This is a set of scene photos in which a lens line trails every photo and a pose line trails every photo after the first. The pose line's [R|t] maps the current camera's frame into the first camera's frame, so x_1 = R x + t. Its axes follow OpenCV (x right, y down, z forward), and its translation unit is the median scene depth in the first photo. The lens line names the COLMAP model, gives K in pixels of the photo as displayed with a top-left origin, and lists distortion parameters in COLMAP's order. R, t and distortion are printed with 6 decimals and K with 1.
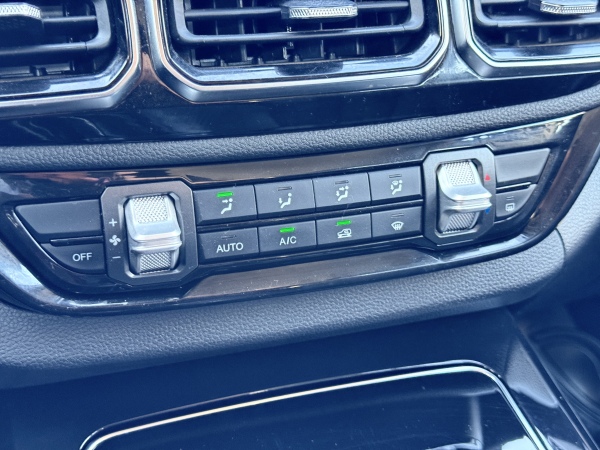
lens RADIAL K [[878.3, 0, 298.3], [0, 878.3, 225.2], [0, 0, 1]] dist [0.072995, 0.000000]
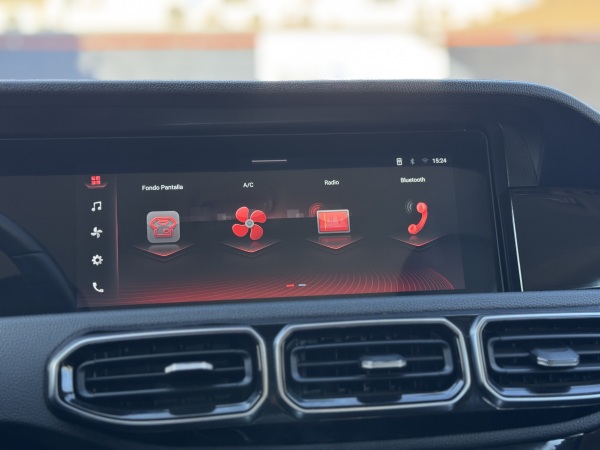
lens RADIAL K [[878.3, 0, 302.2], [0, 878.3, 222.5], [0, 0, 1]] dist [0.072995, 0.000000]
pose [[0.971745, -0.032158, -0.233832, 0.256397], [-0.050610, 0.939247, -0.339491, 0.063545], [0.230543, 0.341733, 0.911081, -0.549627]]
